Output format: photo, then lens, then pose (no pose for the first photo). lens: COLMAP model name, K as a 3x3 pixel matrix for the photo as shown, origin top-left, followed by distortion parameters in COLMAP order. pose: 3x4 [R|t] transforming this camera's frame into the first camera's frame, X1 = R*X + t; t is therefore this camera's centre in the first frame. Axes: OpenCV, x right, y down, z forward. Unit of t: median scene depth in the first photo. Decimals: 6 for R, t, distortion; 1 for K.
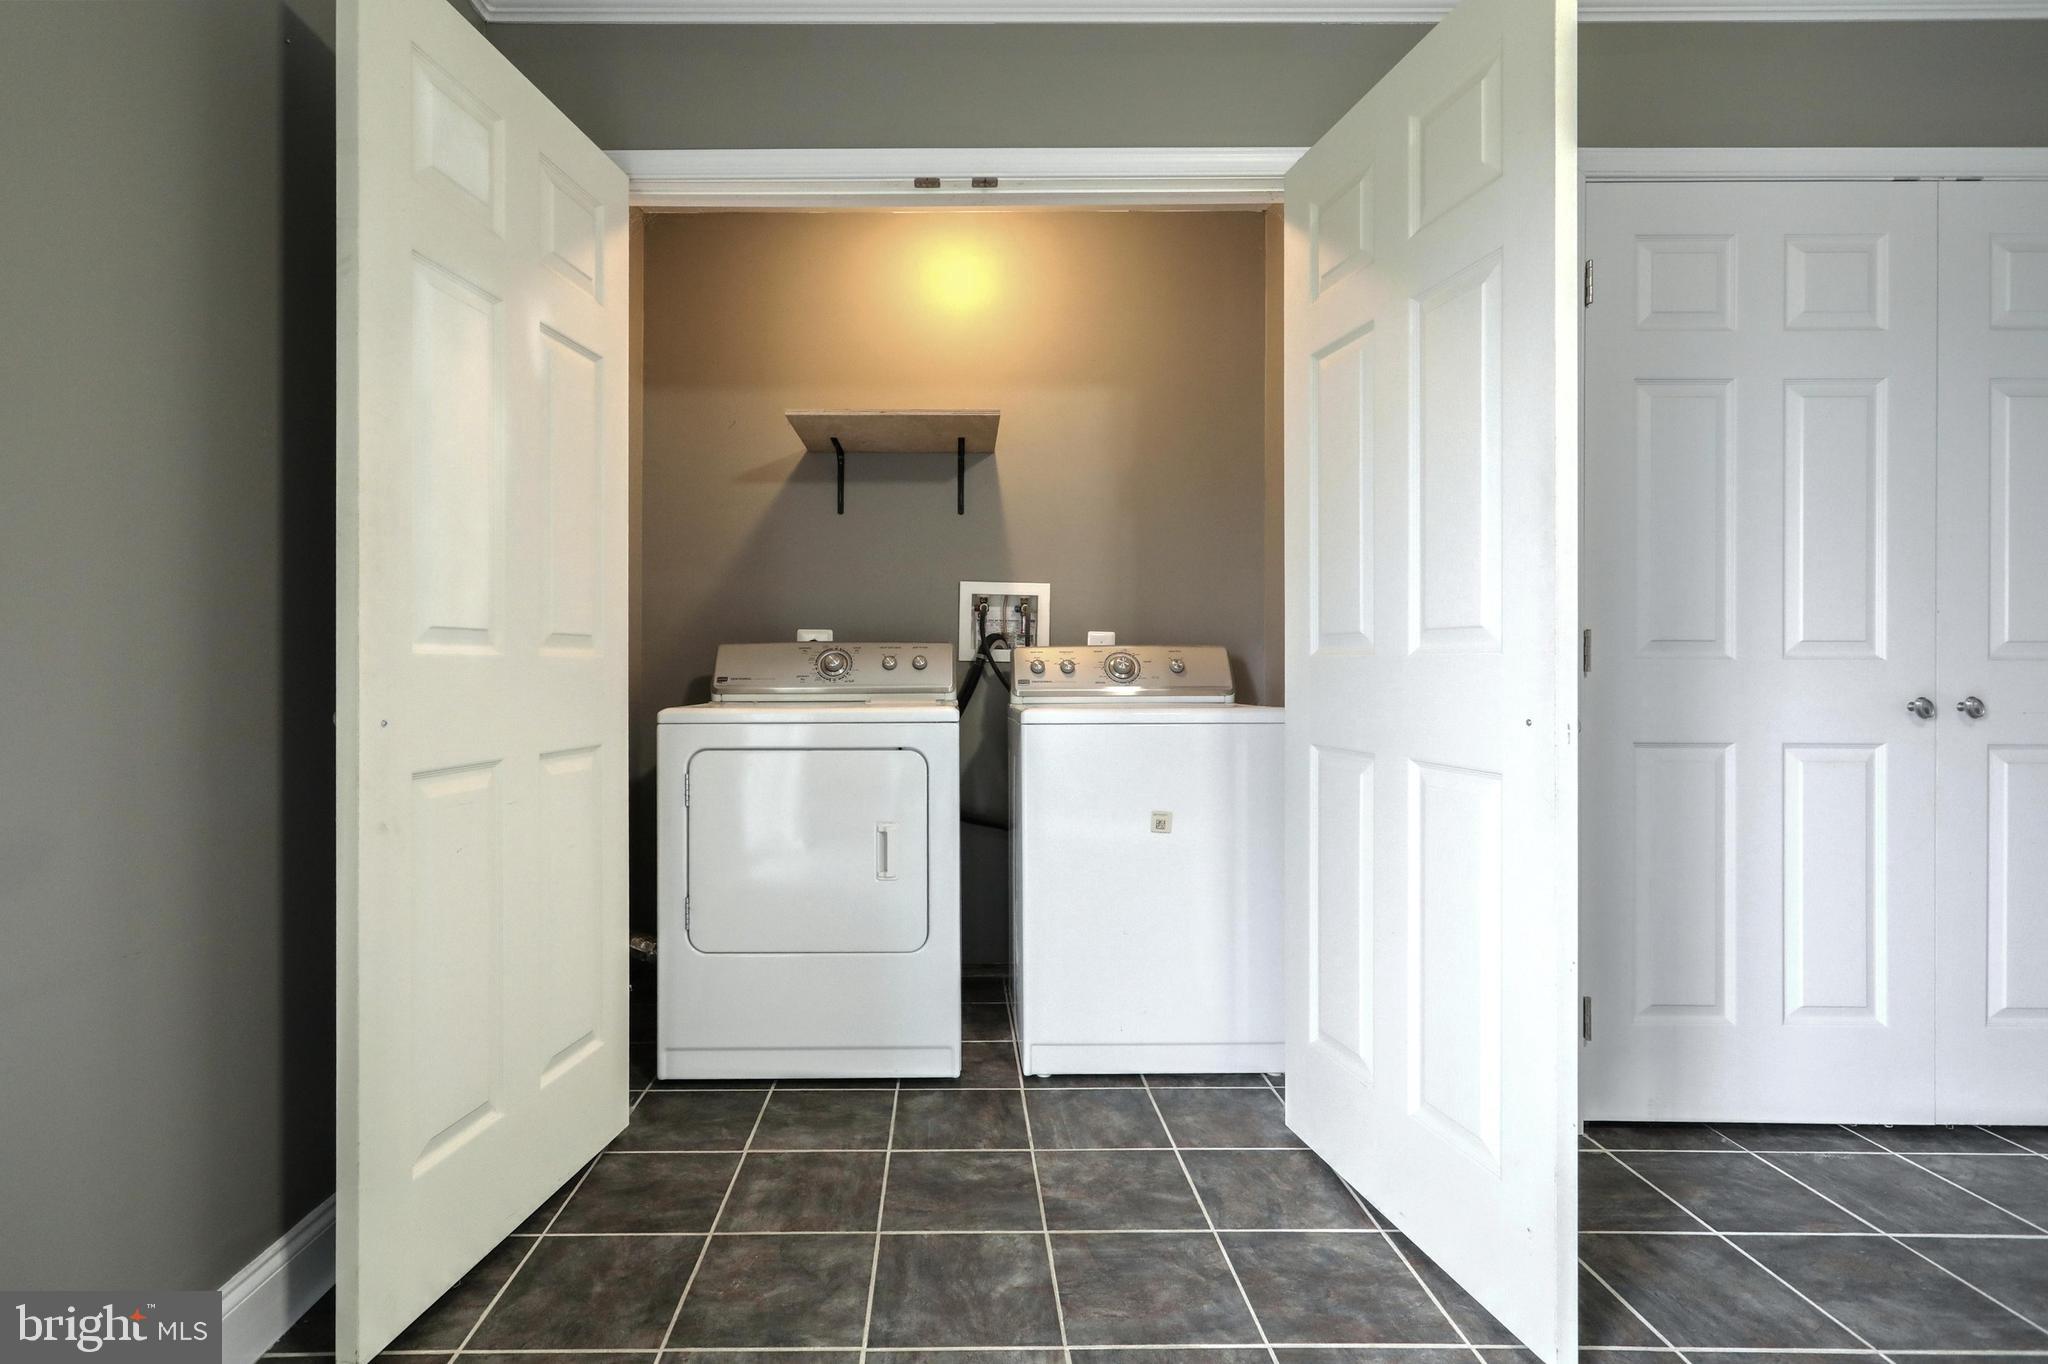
lens RADIAL K [[980.7, 0, 954.2], [0, 980.7, 681.7], [0, 0, 1]] dist [-0.000296, -0.000303]
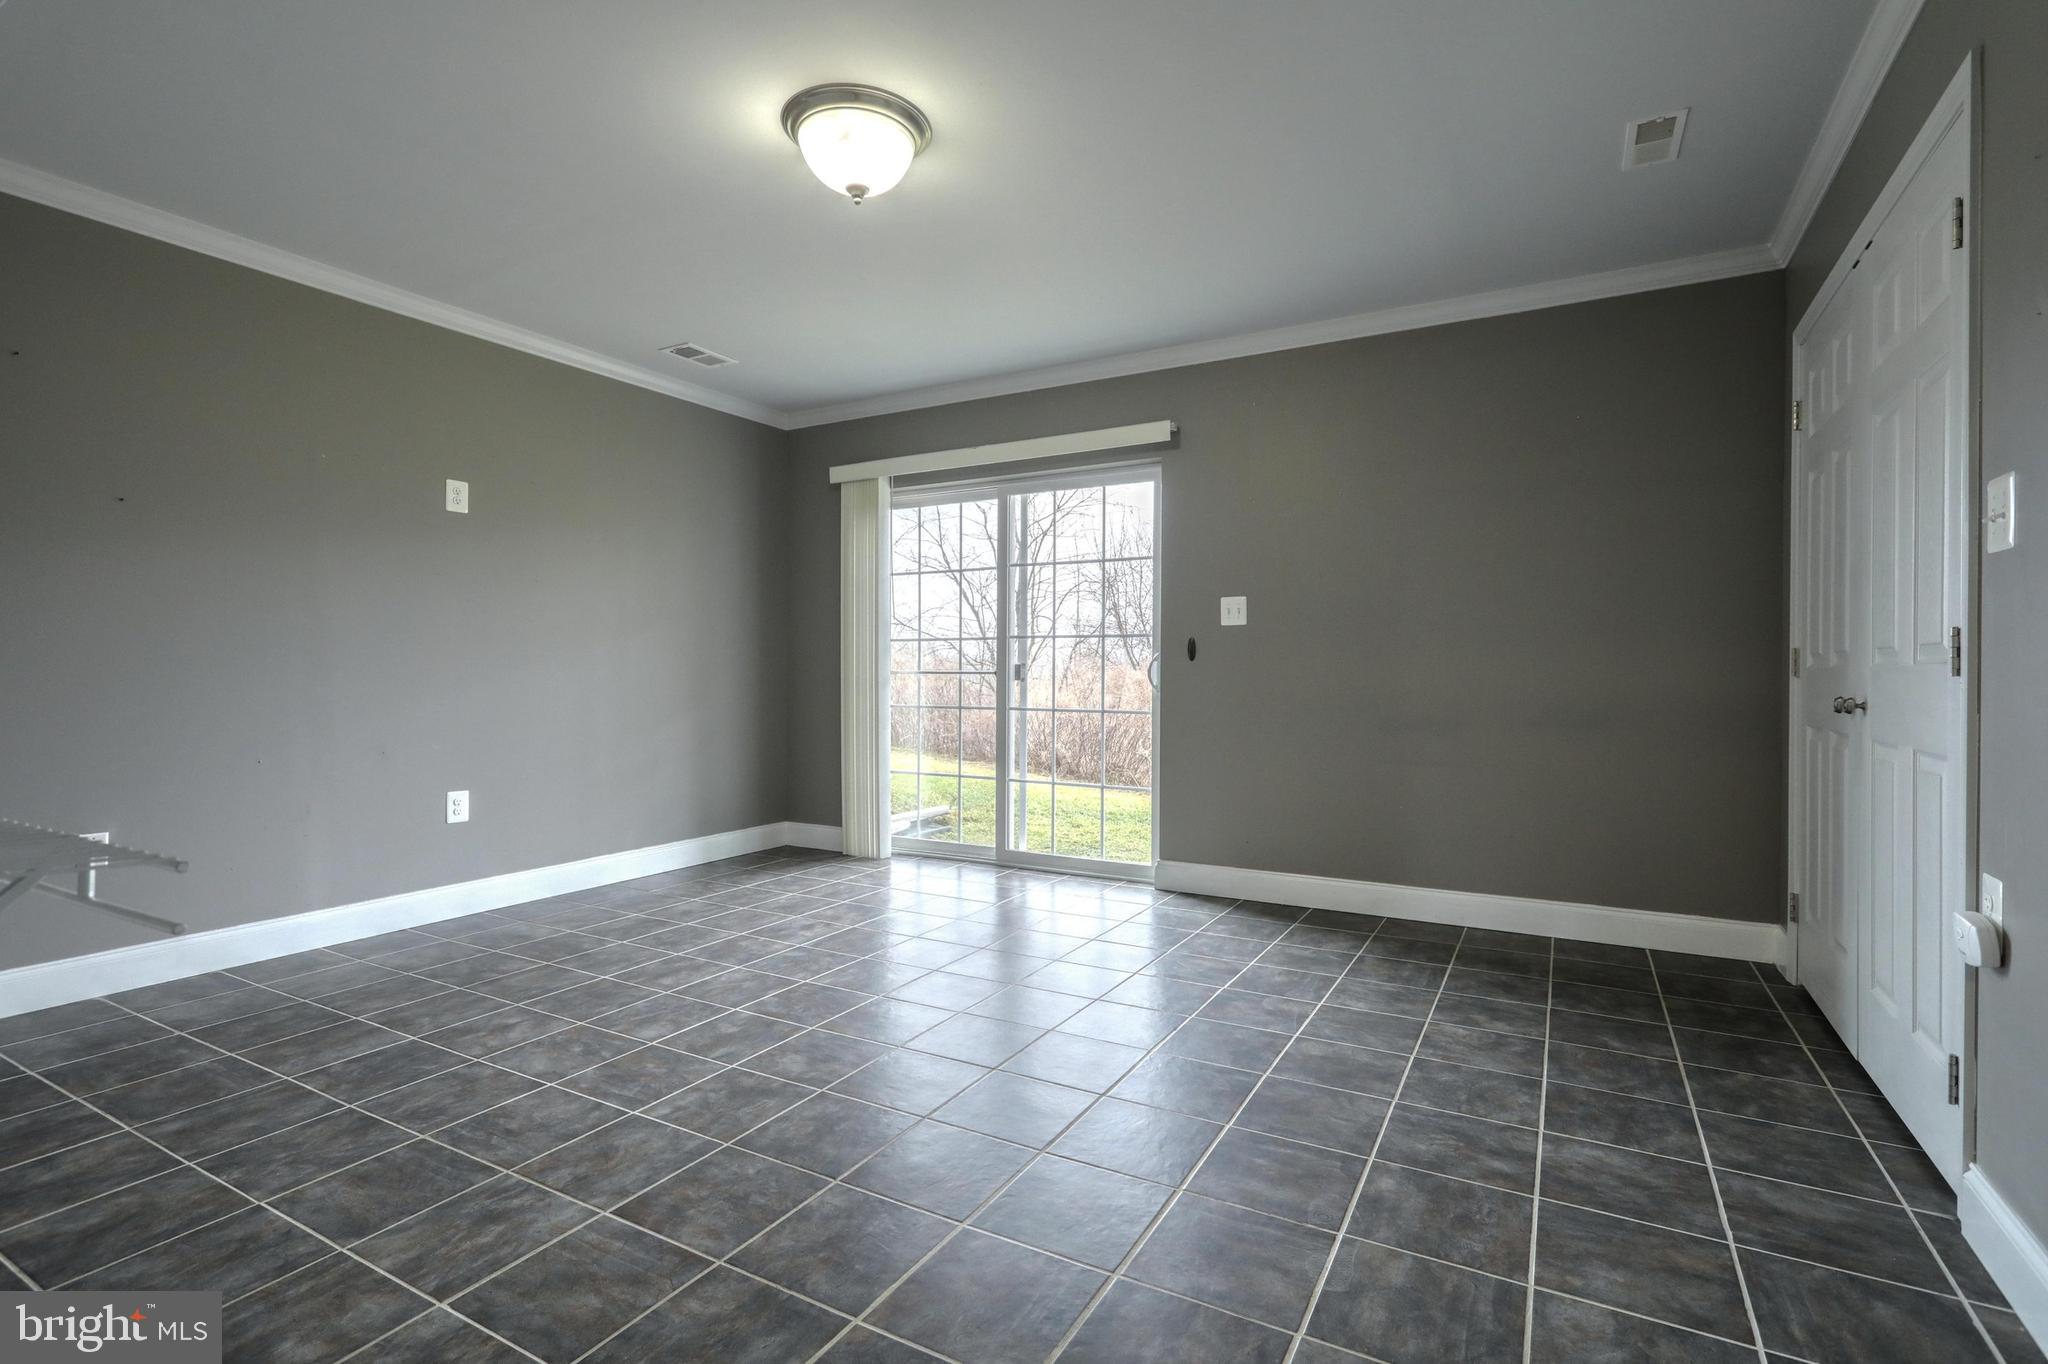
lens RADIAL K [[965.6, 0, 1032.6], [0, 965.6, 670.9], [0, 0, 1]] dist [-0.001243, -0.000034]
pose [[-0.491591, 0.000948, -0.870826, 1.732931], [-0.002202, 0.999995, 0.002332, -0.019470], [0.870823, 0.003064, -0.491586, 0.828150]]
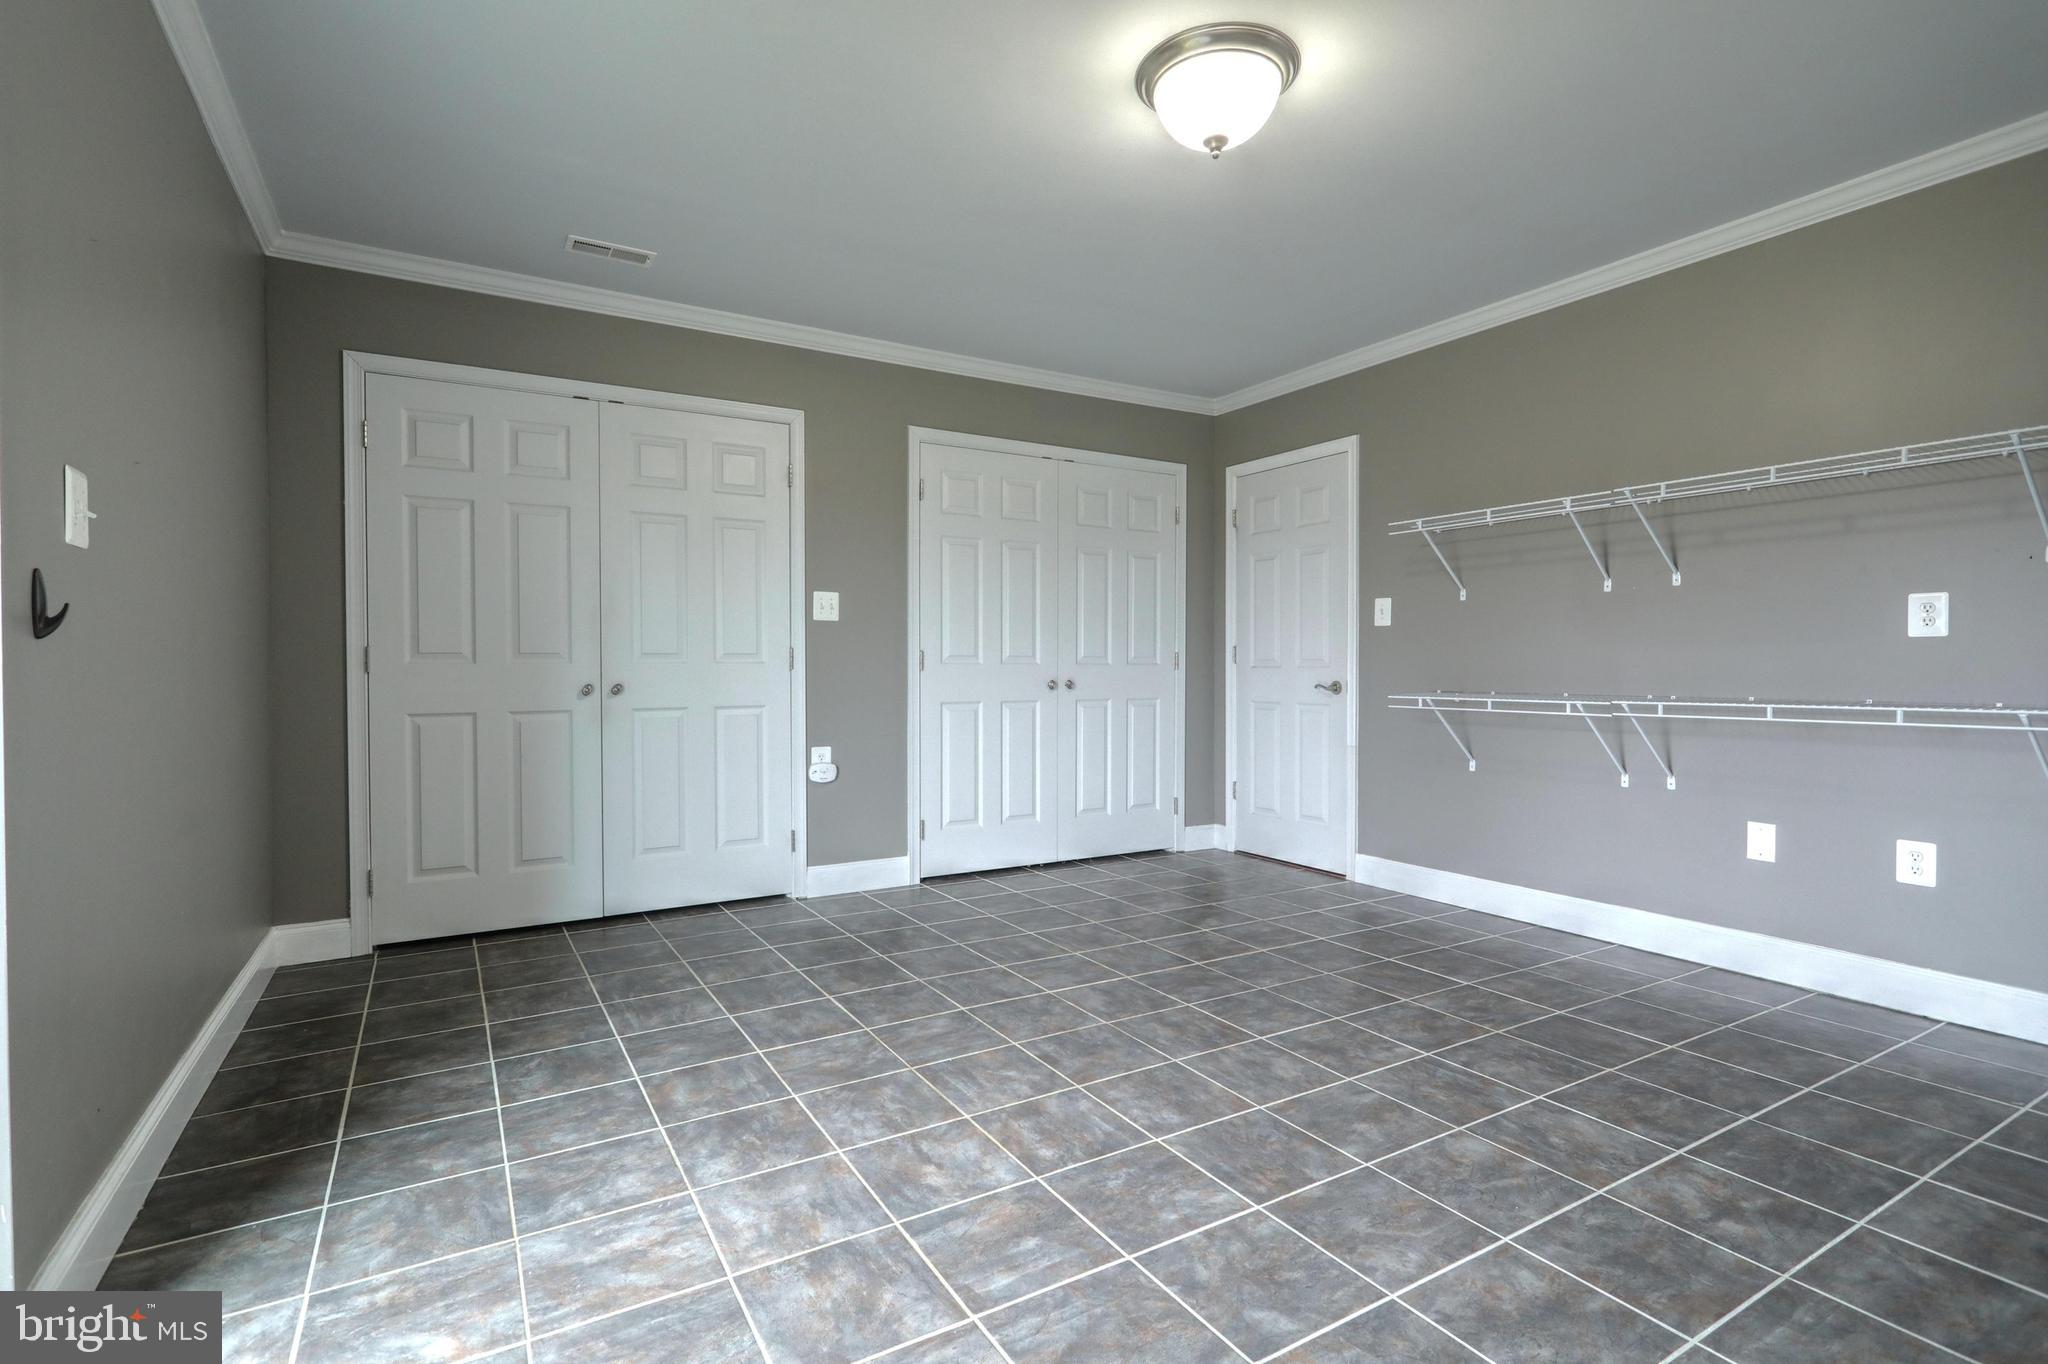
lens RADIAL K [[965.6, 0, 1032.6], [0, 965.6, 670.9], [0, 0, 1]] dist [-0.001243, -0.000034]
pose [[0.856910, -0.002001, 0.515462, -0.278875], [0.001681, 0.999998, 0.001087, -0.010448], [-0.515463, -0.000064, 0.856912, -1.102124]]
